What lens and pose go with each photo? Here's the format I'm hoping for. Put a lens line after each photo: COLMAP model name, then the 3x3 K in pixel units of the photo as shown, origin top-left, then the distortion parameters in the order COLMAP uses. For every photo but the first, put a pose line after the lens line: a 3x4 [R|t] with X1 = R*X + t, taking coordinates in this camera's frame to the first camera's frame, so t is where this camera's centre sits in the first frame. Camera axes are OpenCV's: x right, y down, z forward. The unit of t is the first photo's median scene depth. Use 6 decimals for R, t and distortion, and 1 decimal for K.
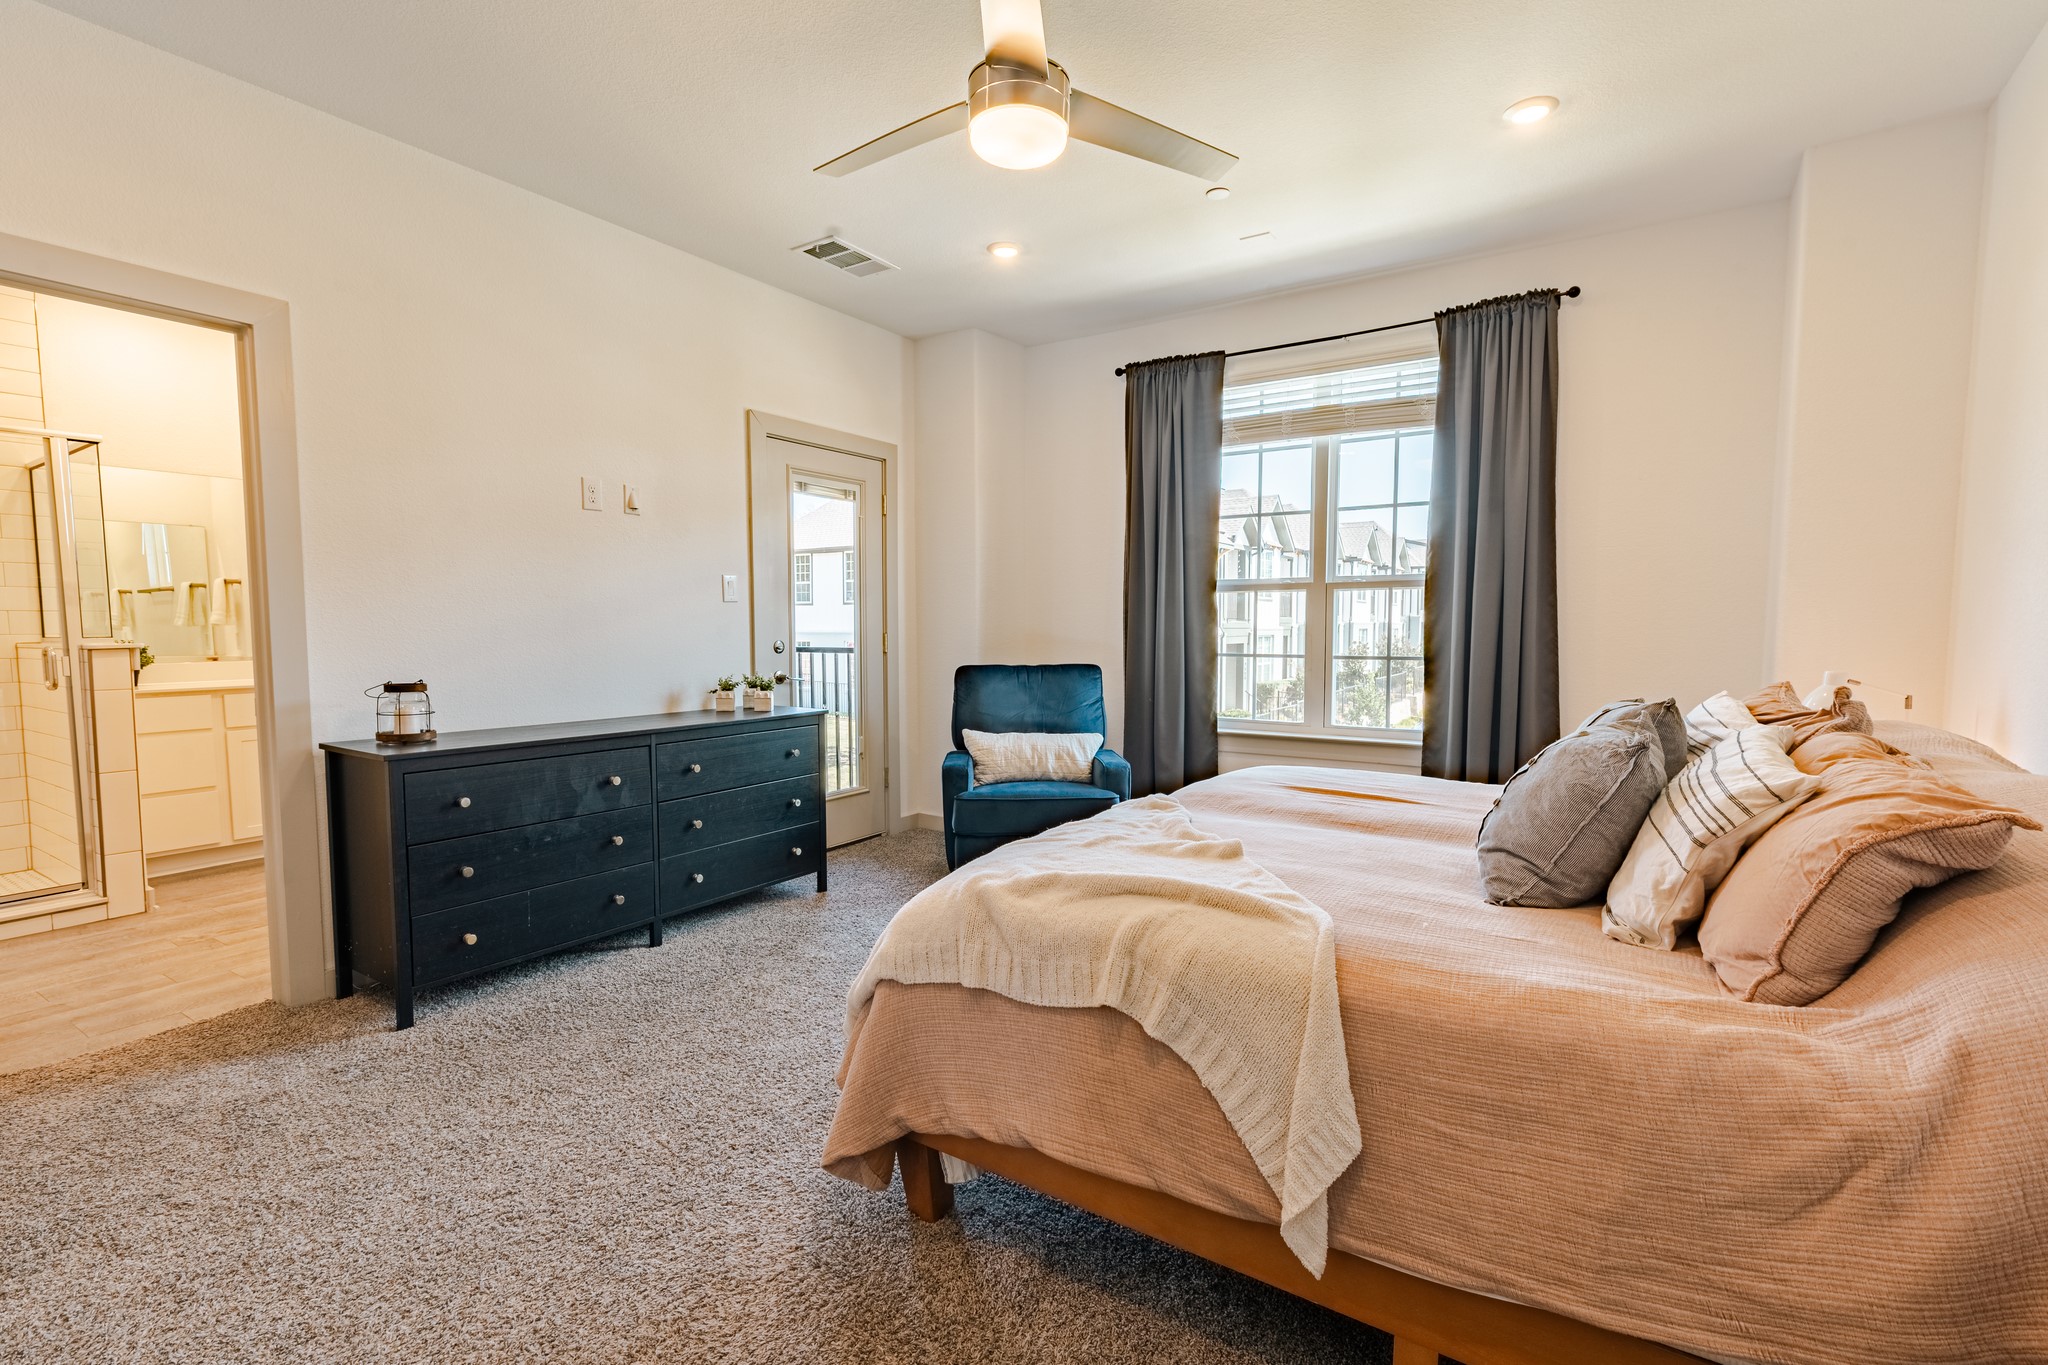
lens RADIAL K [[928.1, 0, 1018.1], [0, 928.1, 689.1], [0, 0, 1]] dist [0.004052, -0.000868]
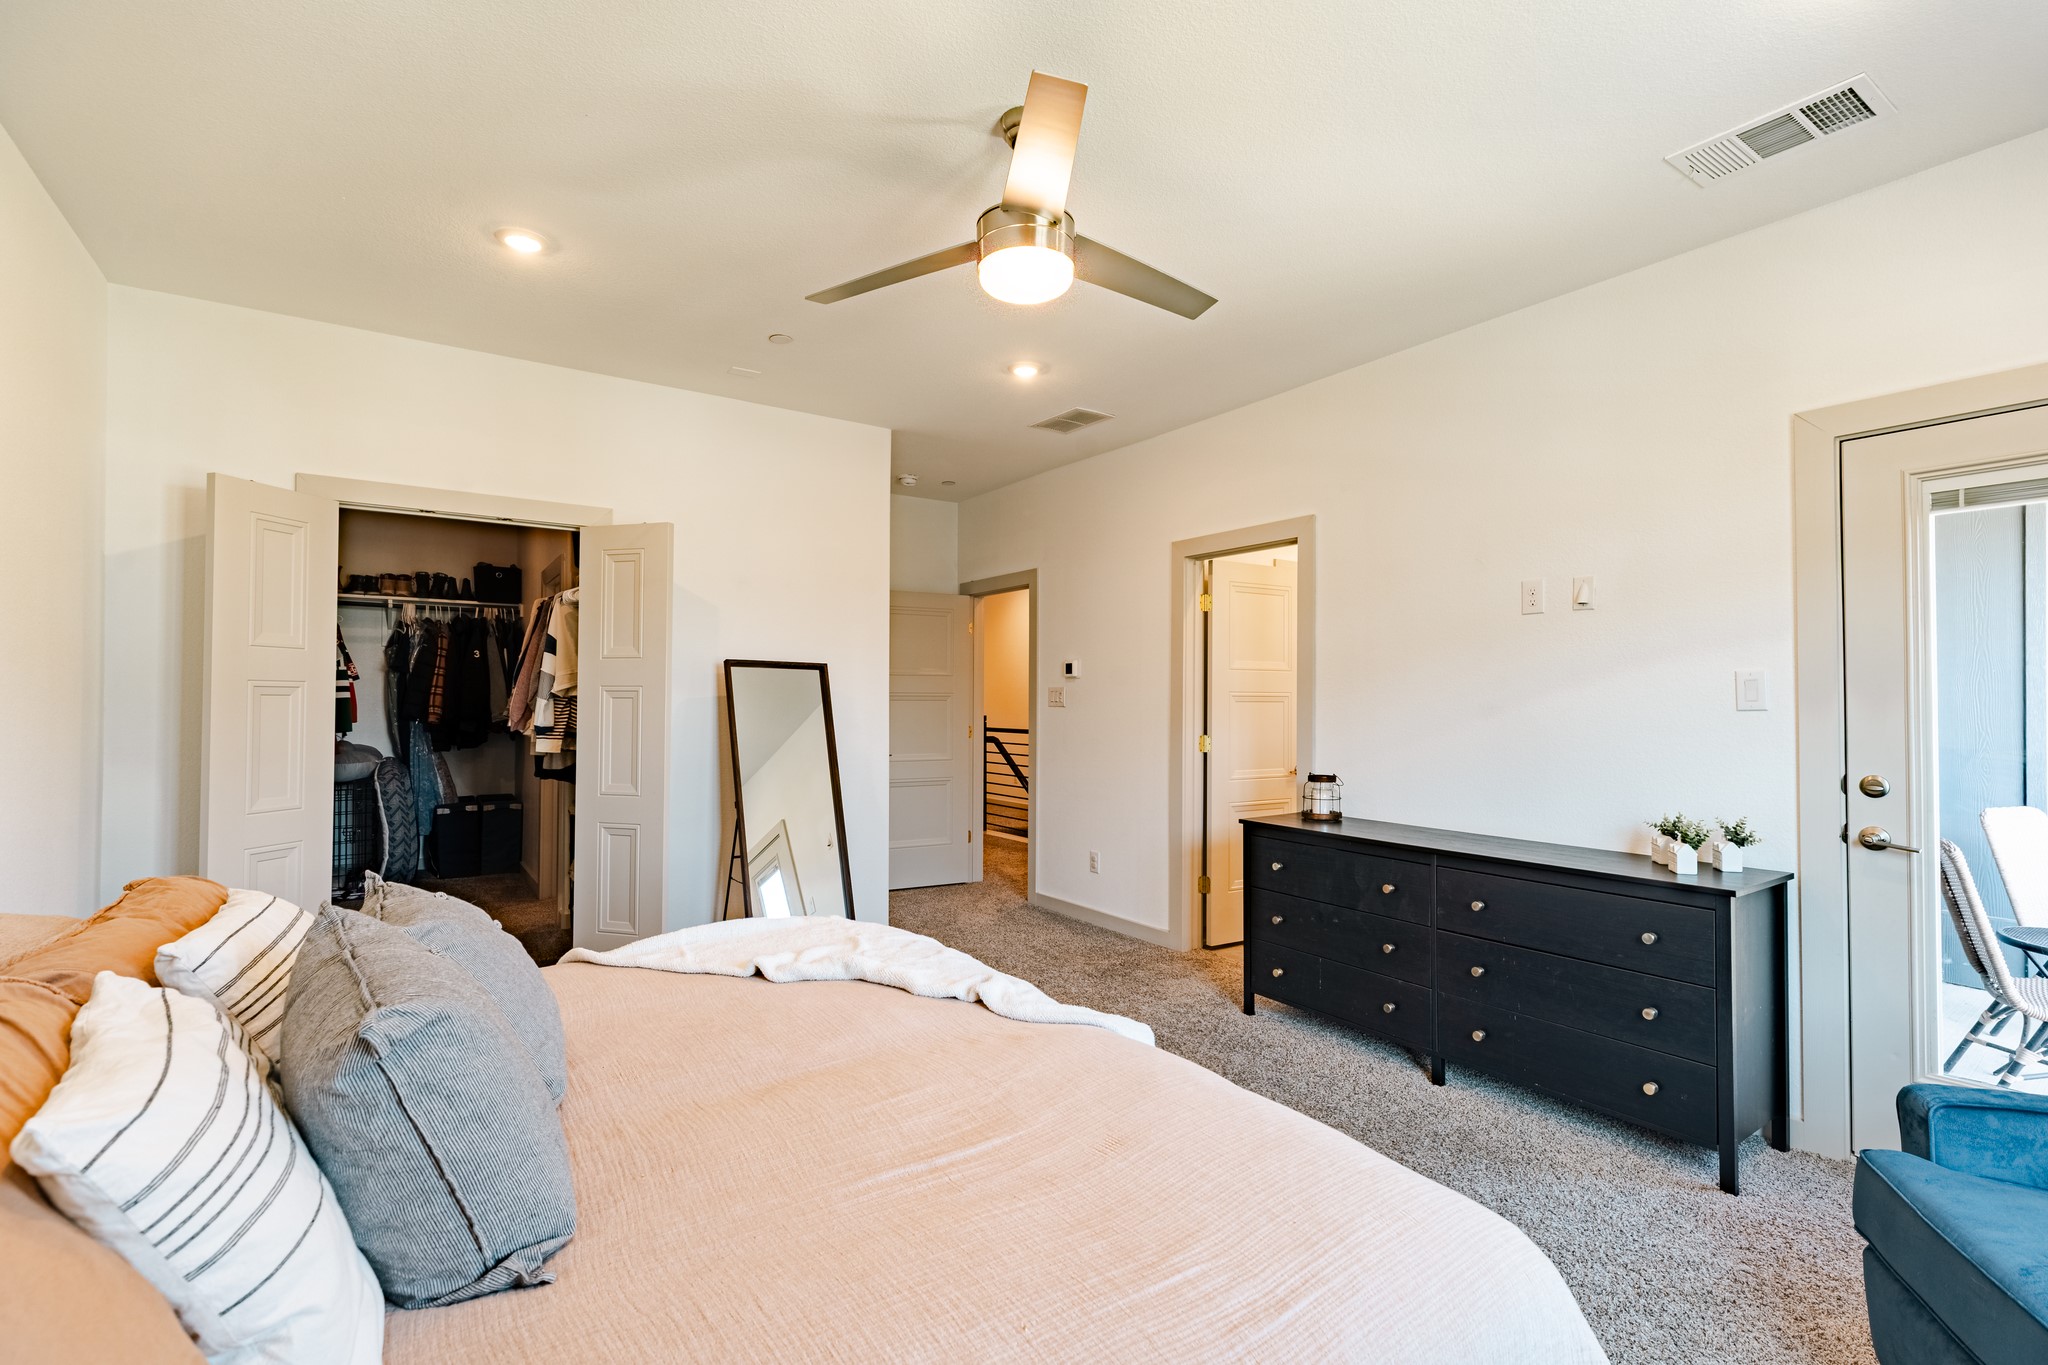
lens RADIAL K [[924.2, 0, 1024.0], [0, 924.2, 682.5], [0, 0, 1]] dist [0.000709, -0.000186]
pose [[-0.382256, -0.015986, -0.923918, 0.748535], [-0.069651, 0.997504, 0.011557, -0.125866], [0.921428, 0.068770, -0.382415, 1.128535]]
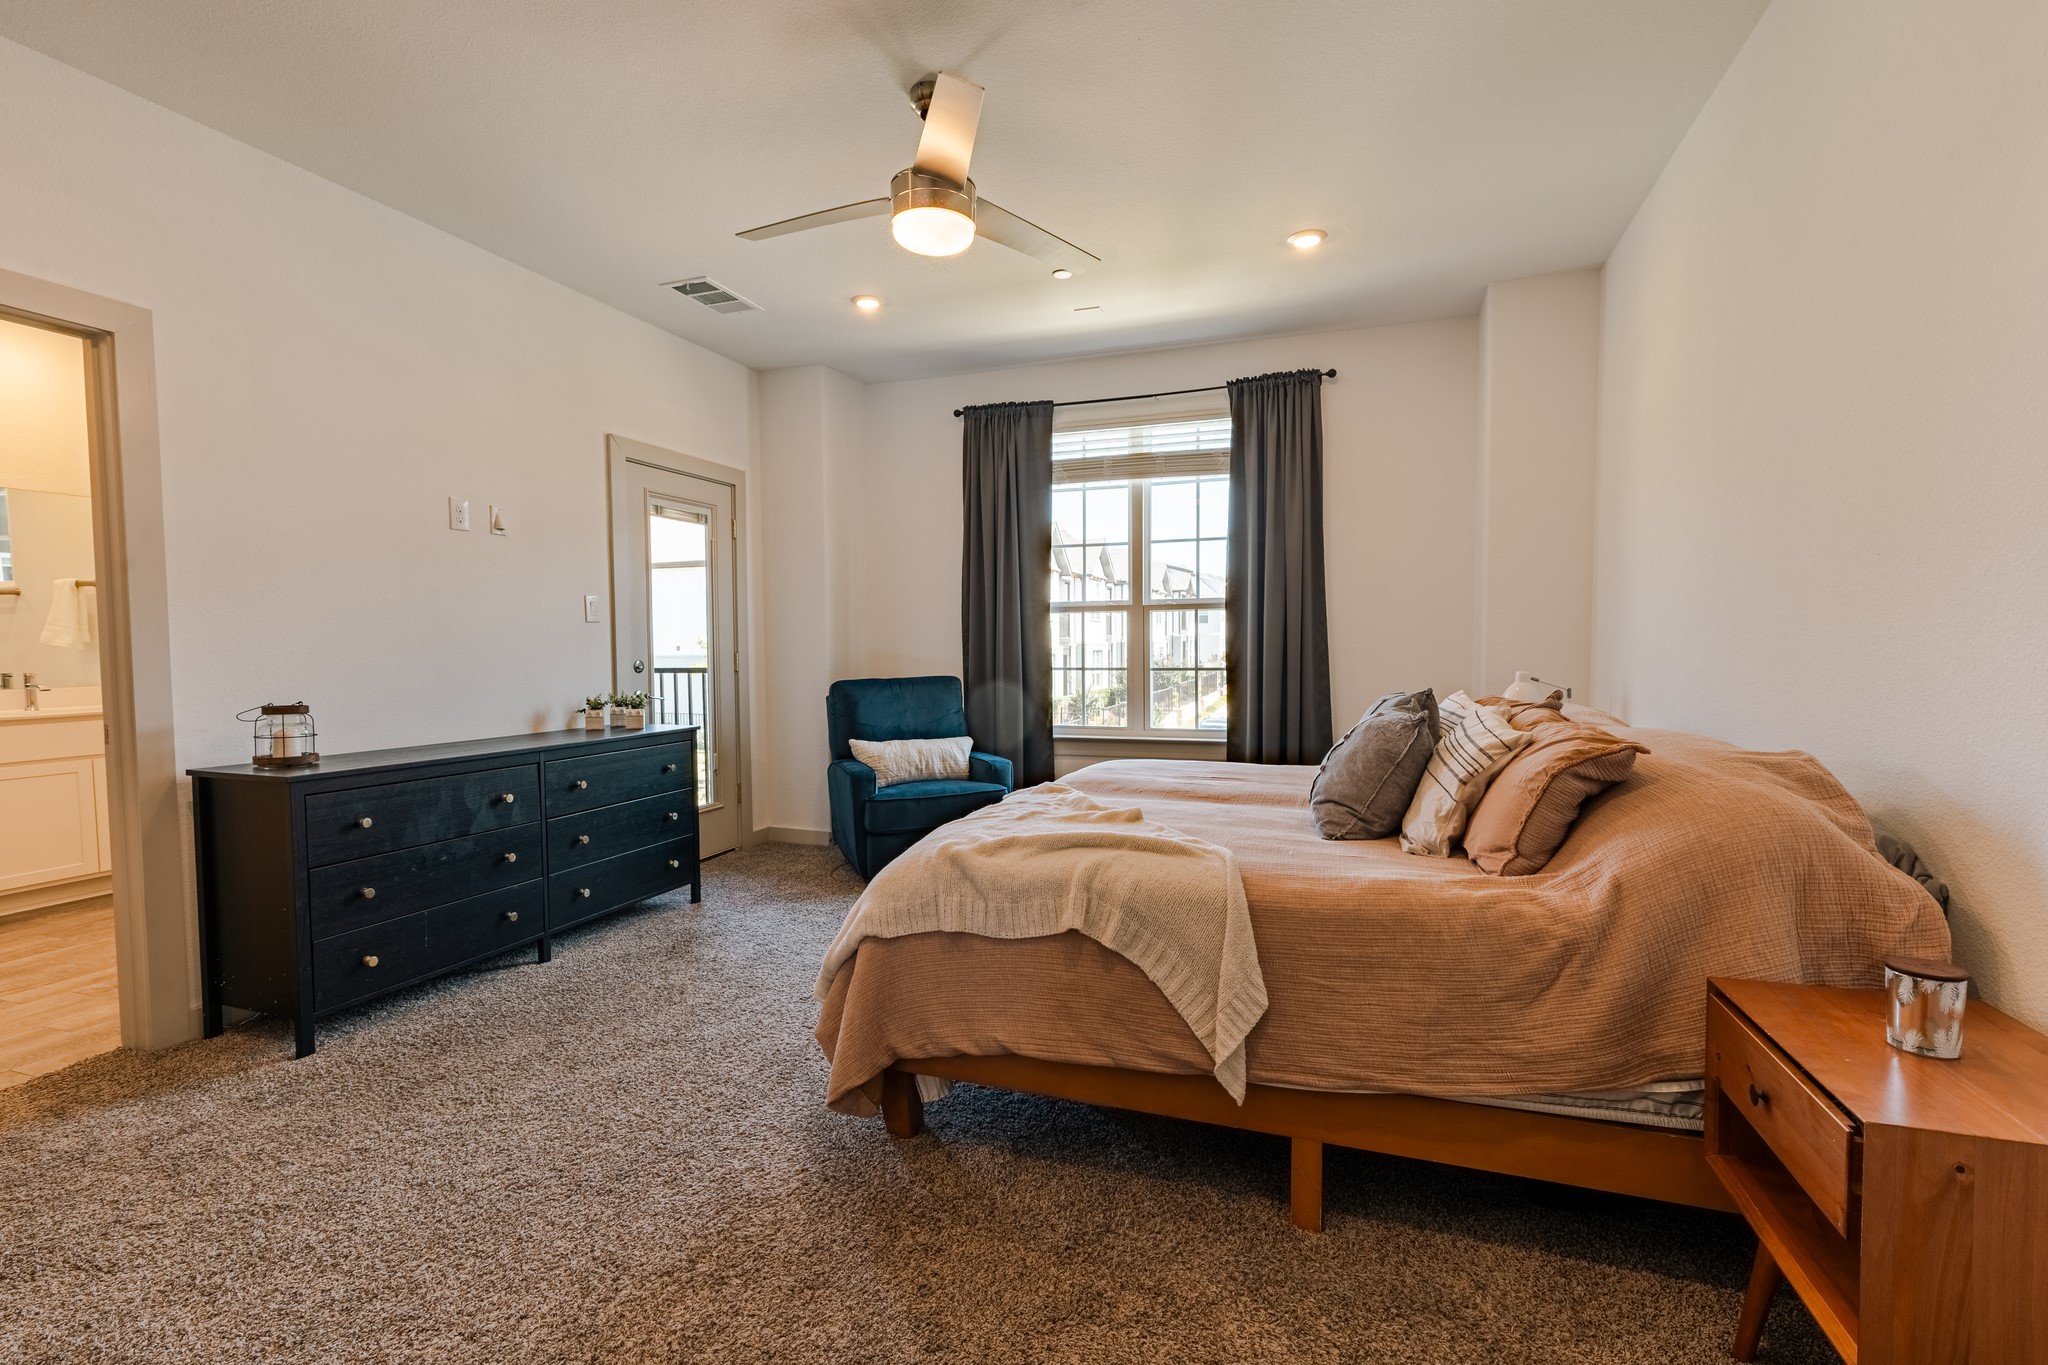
lens RADIAL K [[928.1, 0, 1018.1], [0, 928.1, 689.1], [0, 0, 1]] dist [0.004052, -0.000868]
pose [[0.971762, -0.018616, 0.235227, -0.145359], [0.024021, 0.999509, -0.020131, 0.015233], [-0.234737, 0.025213, 0.971732, -0.132253]]
